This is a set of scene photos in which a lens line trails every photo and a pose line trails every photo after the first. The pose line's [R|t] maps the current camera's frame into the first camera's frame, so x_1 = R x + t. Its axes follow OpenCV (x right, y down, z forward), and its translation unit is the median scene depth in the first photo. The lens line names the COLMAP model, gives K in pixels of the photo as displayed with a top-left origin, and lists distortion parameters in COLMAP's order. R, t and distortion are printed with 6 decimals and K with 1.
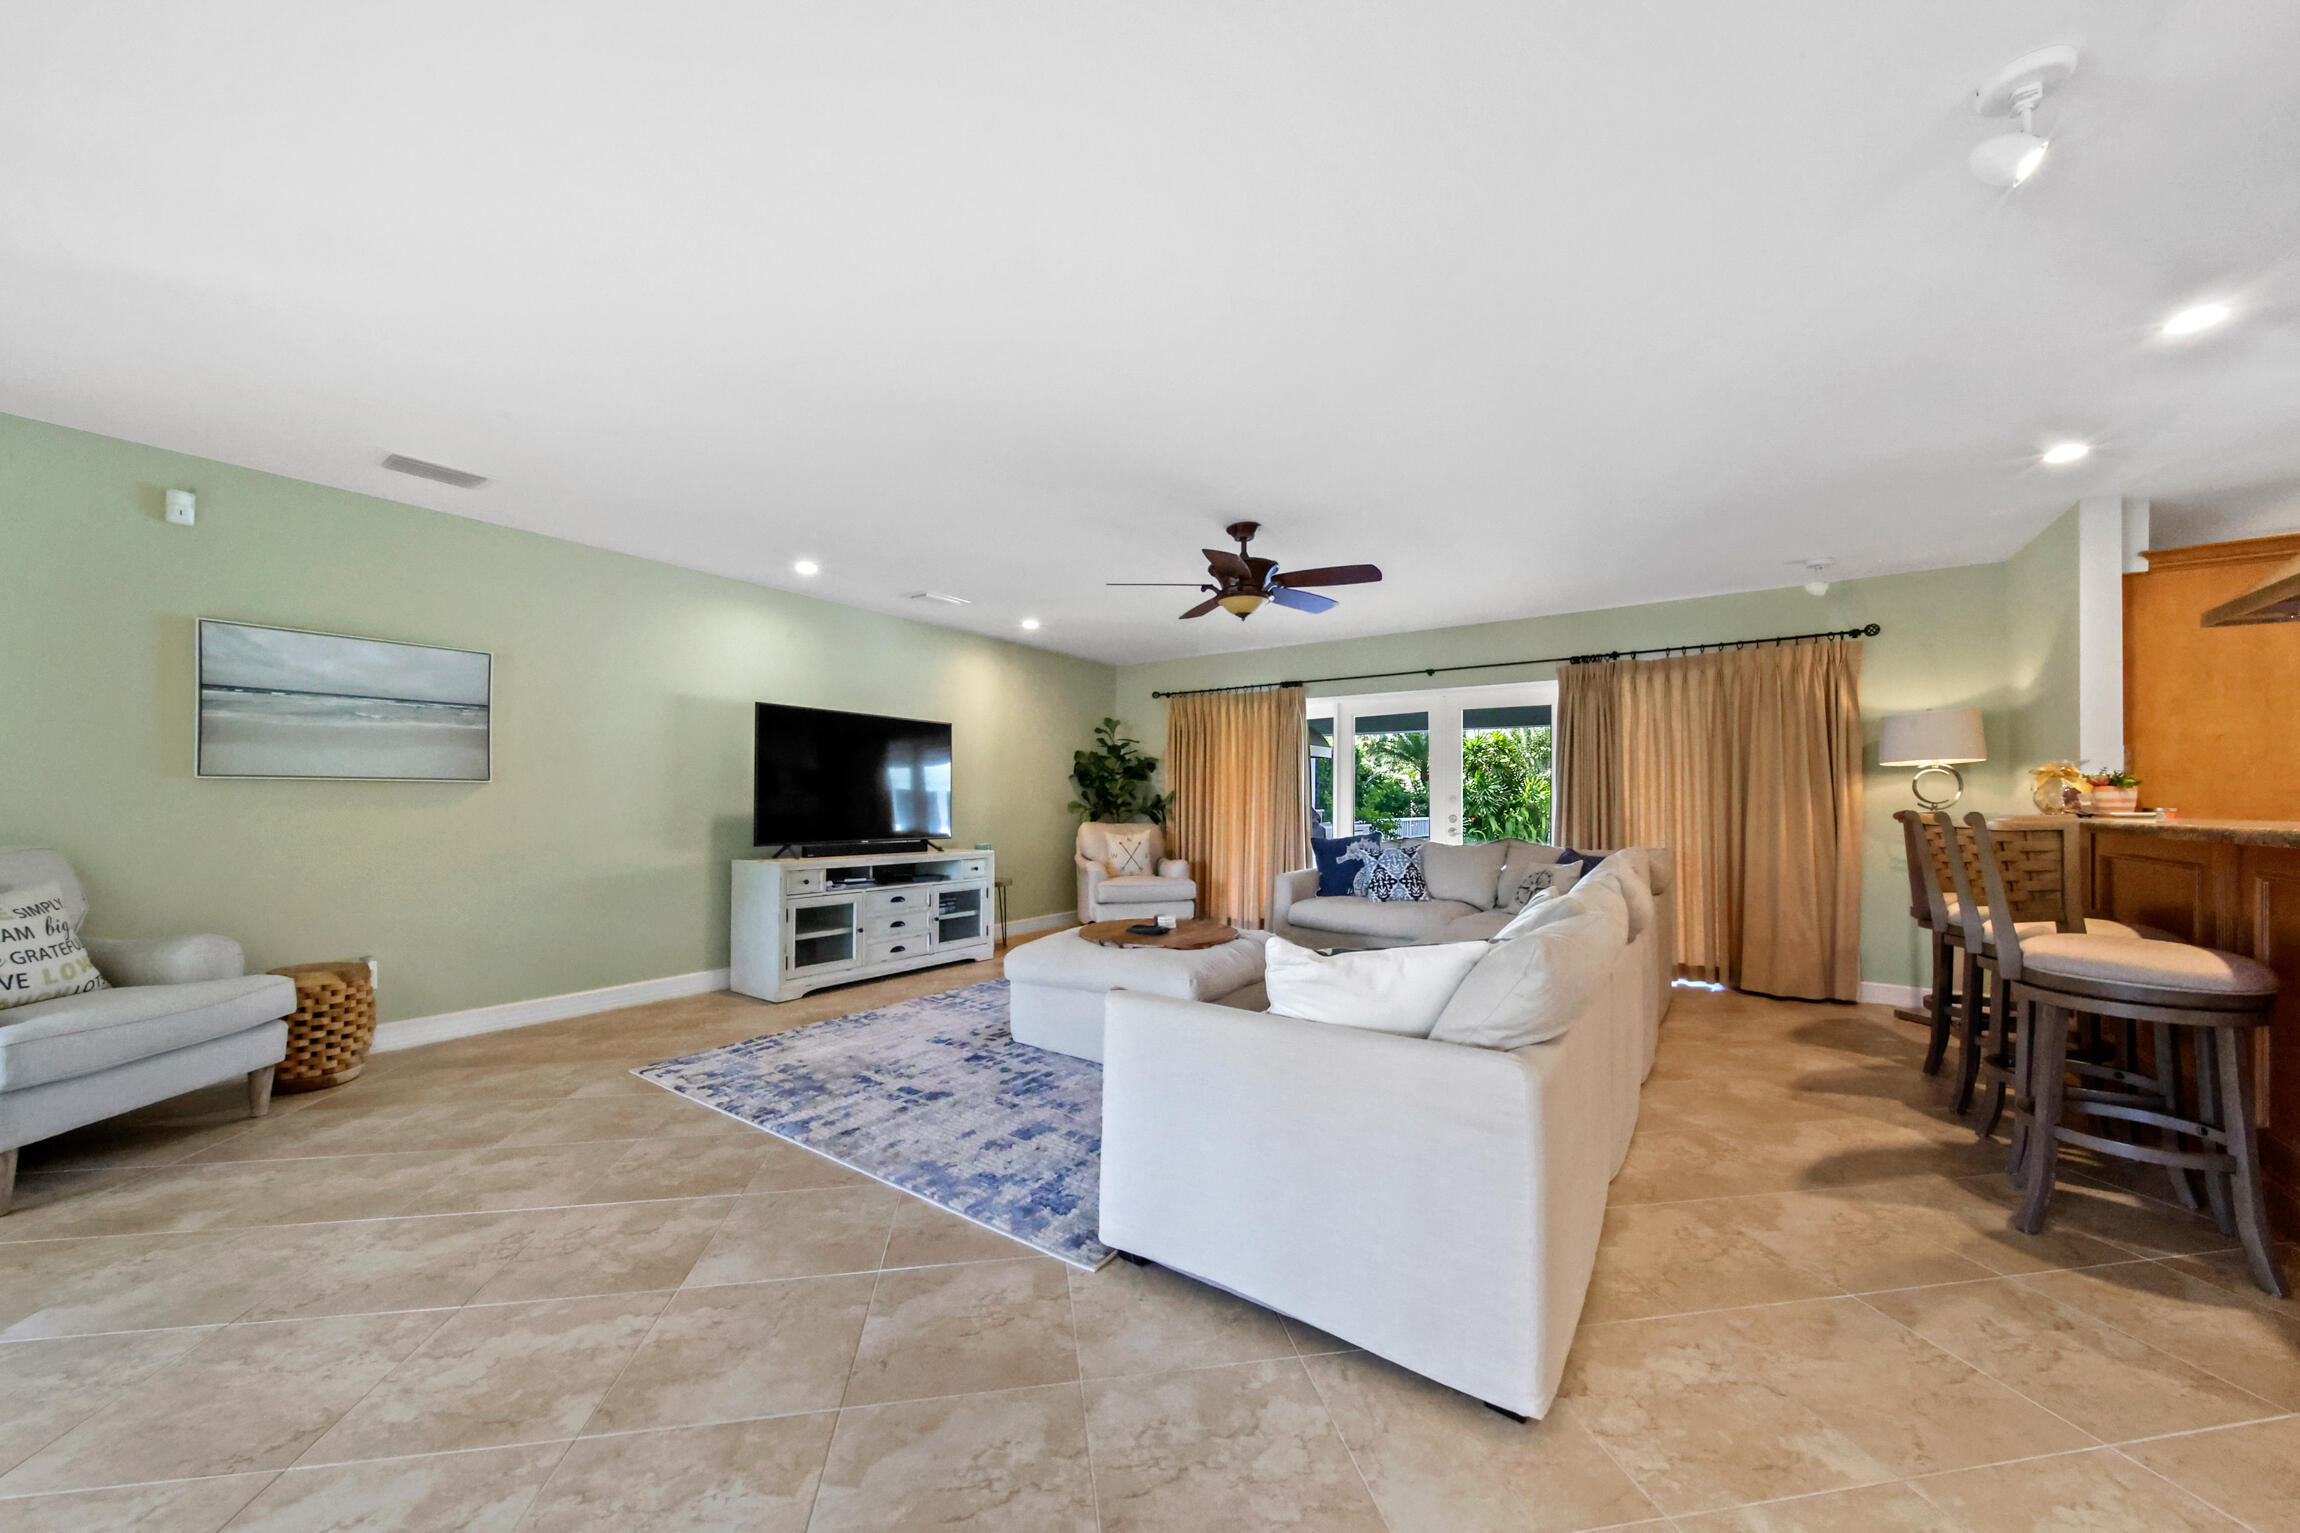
lens RADIAL K [[813.8, 0, 1150.0], [0, 813.8, 766.5], [0, 0, 1]] dist [-0.002824, -0.000233]
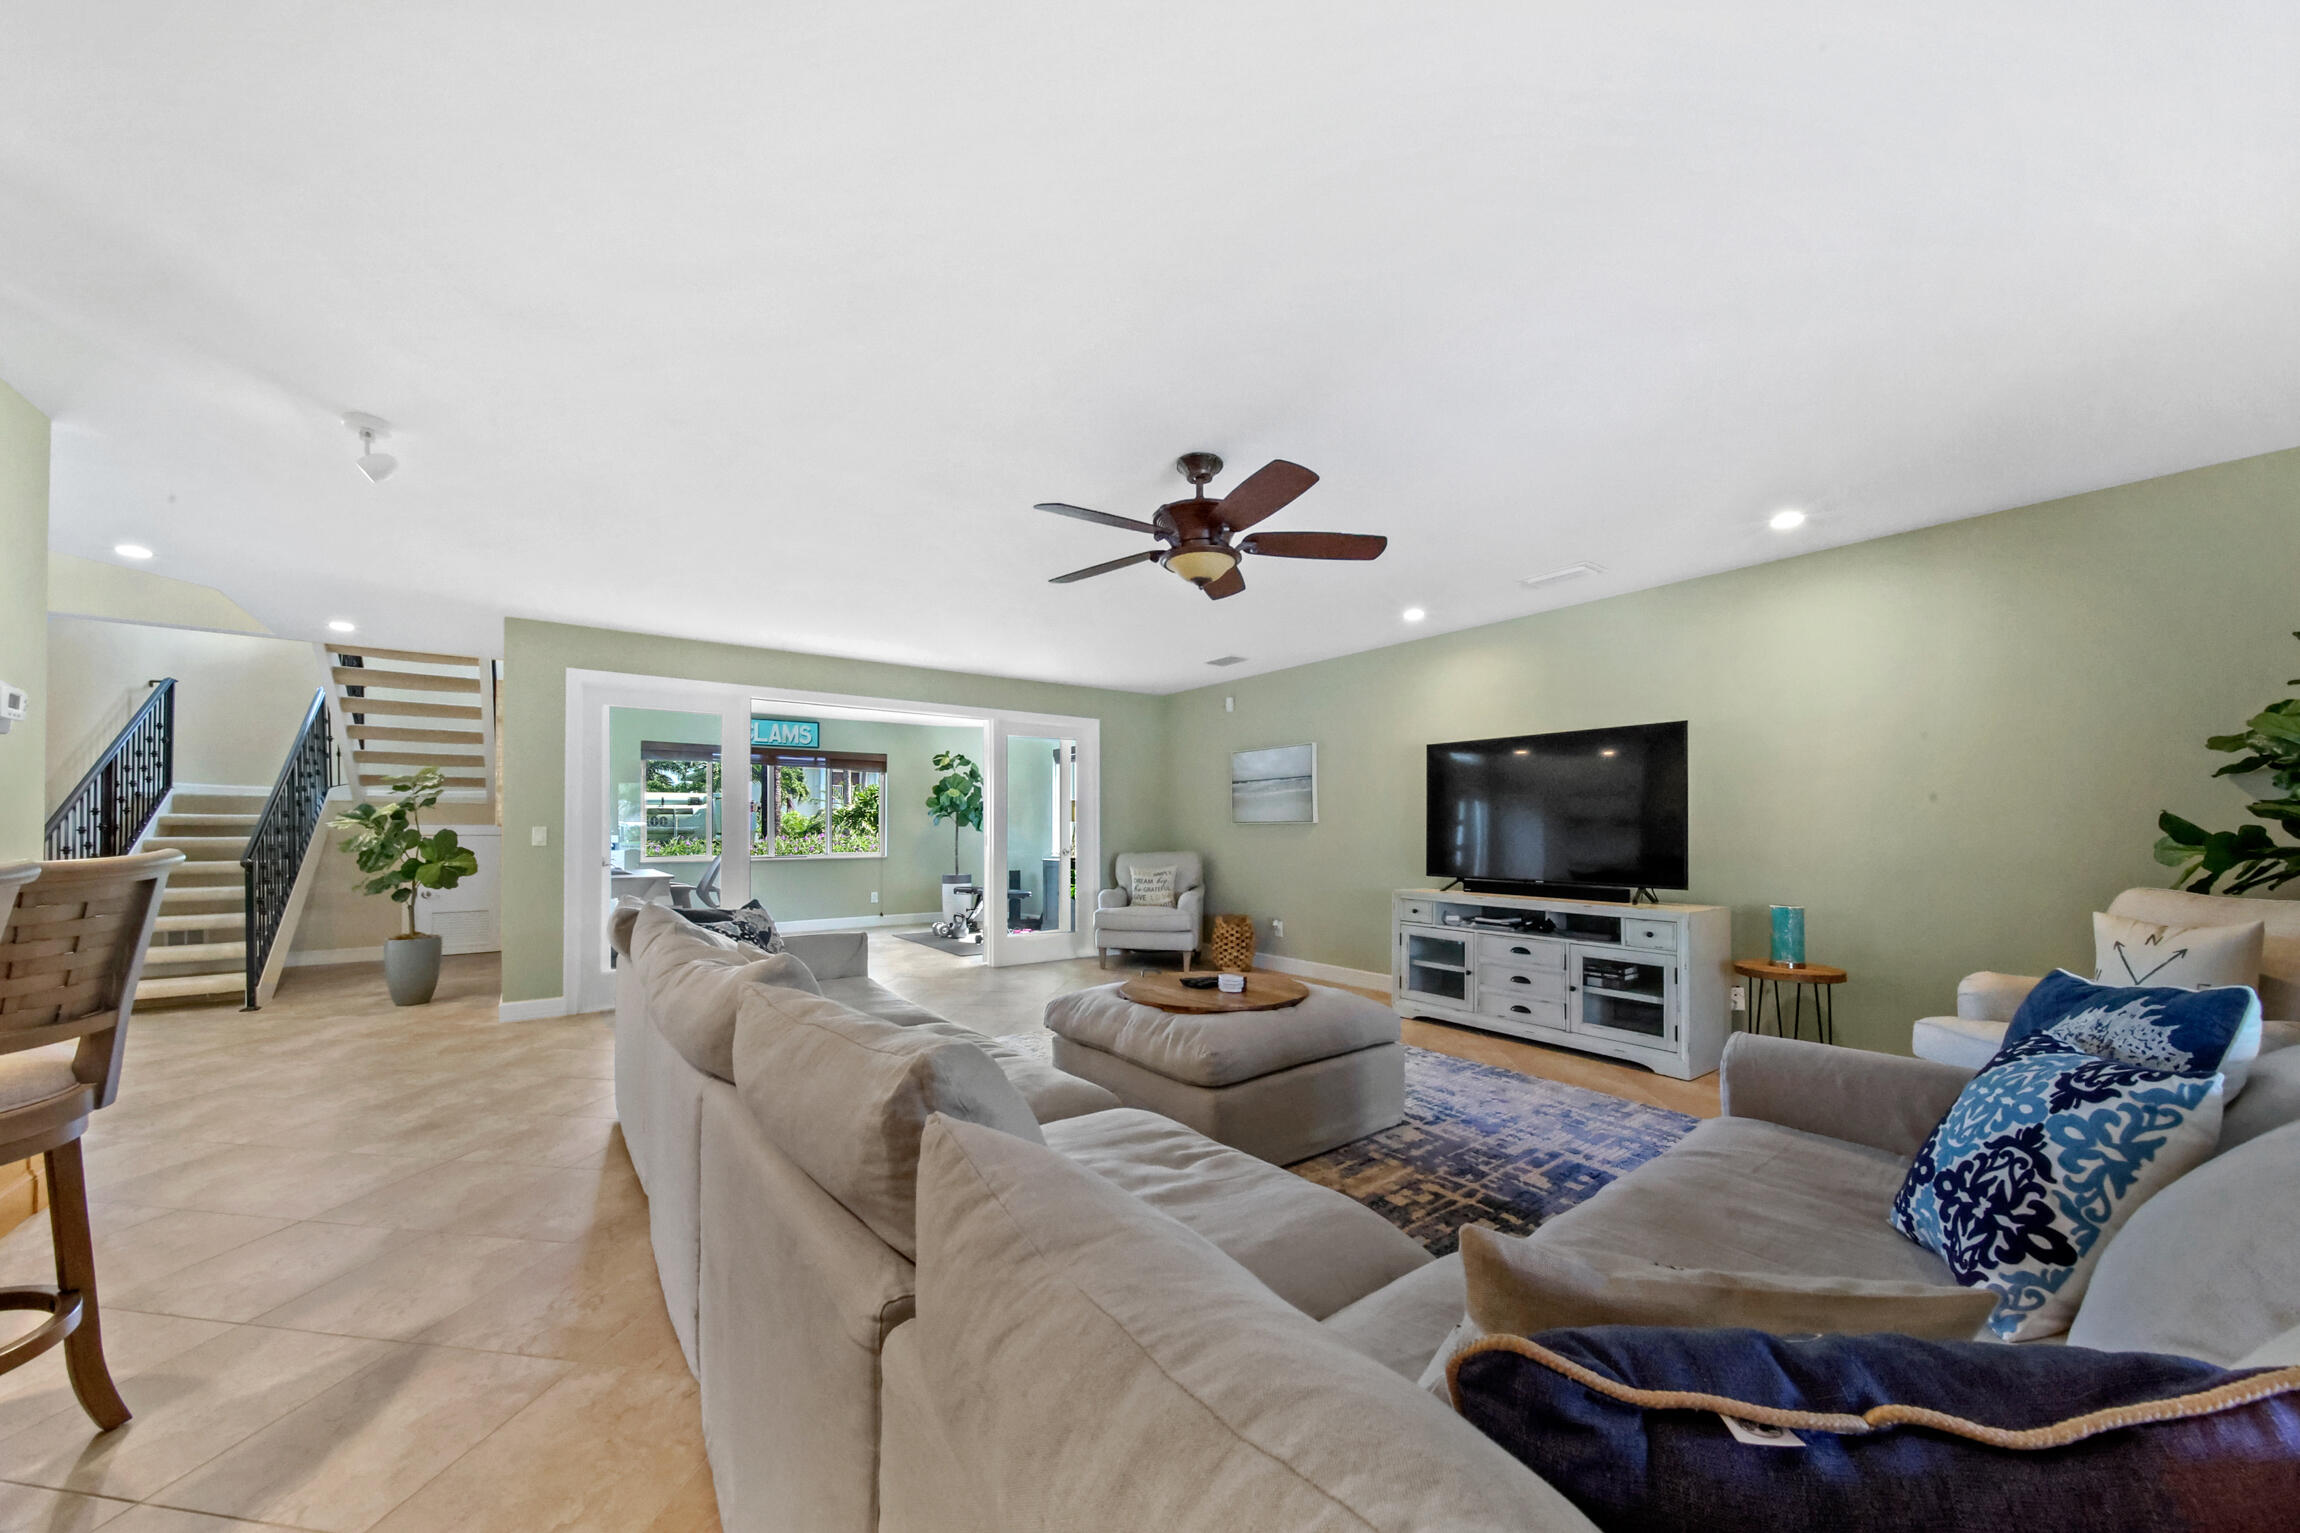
lens RADIAL K [[849.4, 0, 1154.2], [0, 849.4, 824.8], [0, 0, 1]] dist [-0.000343, -0.000045]
pose [[-0.334112, -0.014528, -0.942421, 0.714793], [0.035903, 0.998959, -0.028128, 0.047681], [0.941849, -0.043234, -0.333243, 1.030539]]
